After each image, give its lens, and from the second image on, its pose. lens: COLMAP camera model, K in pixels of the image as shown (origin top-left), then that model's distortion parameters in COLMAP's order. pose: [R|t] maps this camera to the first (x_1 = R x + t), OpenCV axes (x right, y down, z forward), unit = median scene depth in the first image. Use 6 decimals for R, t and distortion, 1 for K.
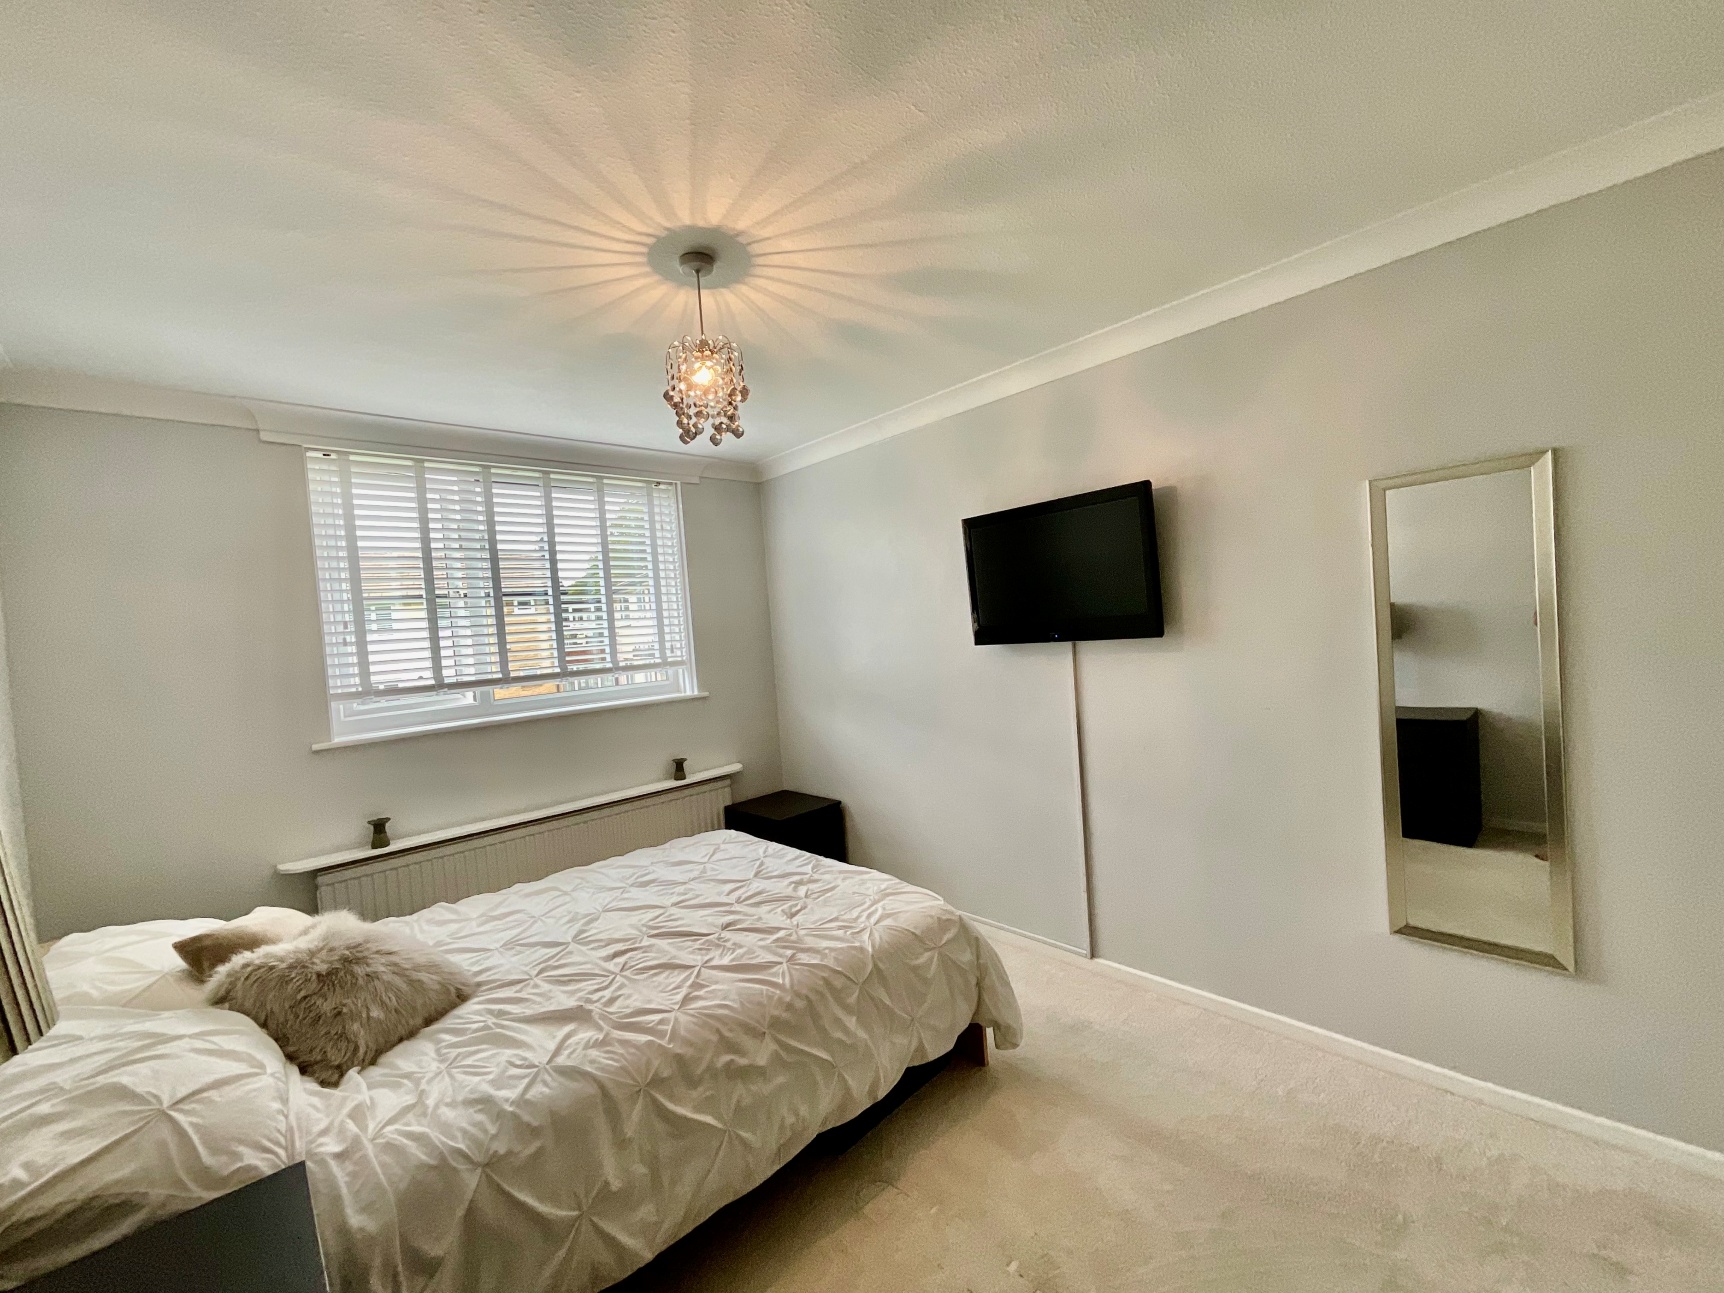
lens RADIAL K [[707.0, 0, 824.6], [0, 707.0, 652.3], [0, 0, 1]] dist [-0.003859, 0.000585]
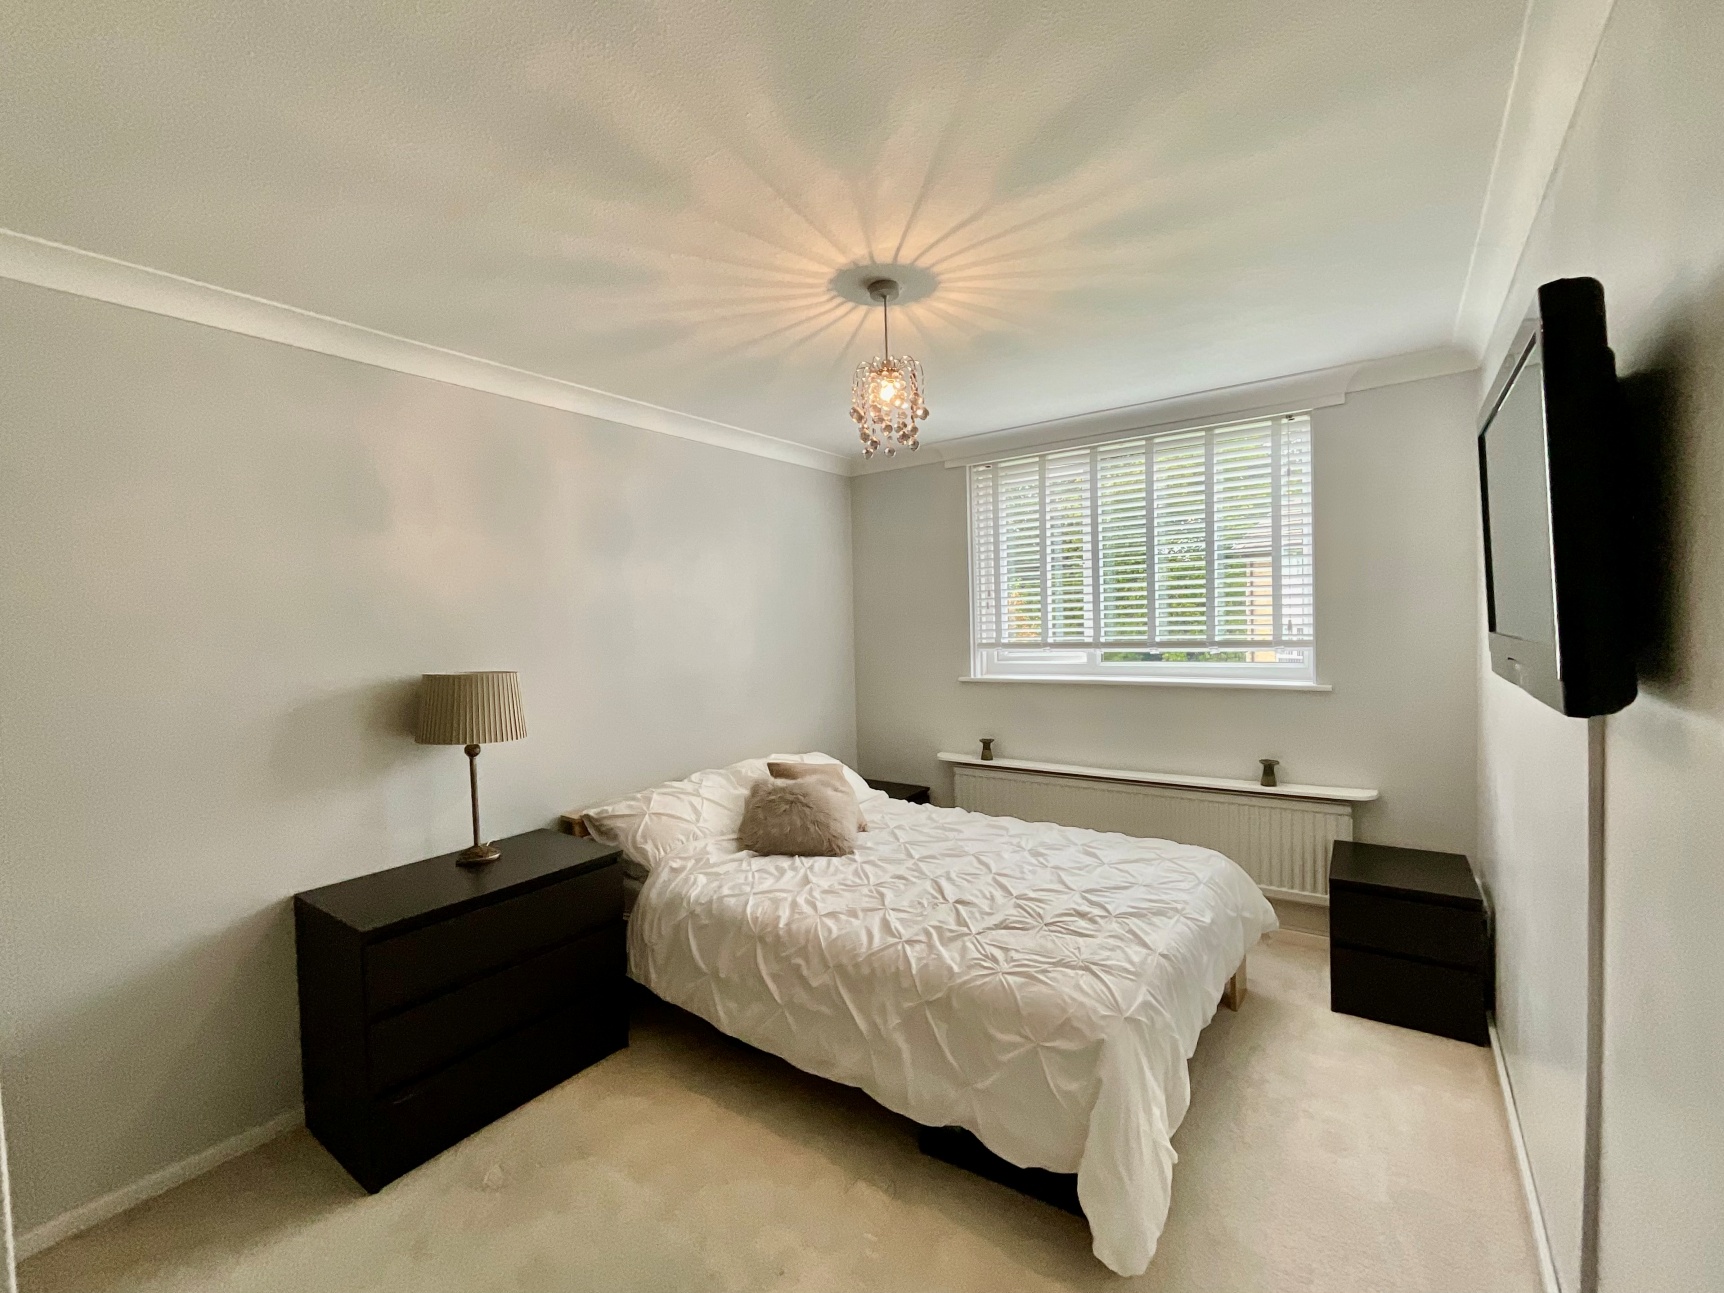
lens RADIAL K [[707.0, 0, 857.3], [0, 707.0, 647.6], [0, 0, 1]] dist [-0.003859, 0.000585]
pose [[0.224557, 0.102809, -0.969022, 0.755160], [-0.015622, 0.994671, 0.101910, -0.088938], [0.974336, -0.007747, 0.224966, 0.574784]]
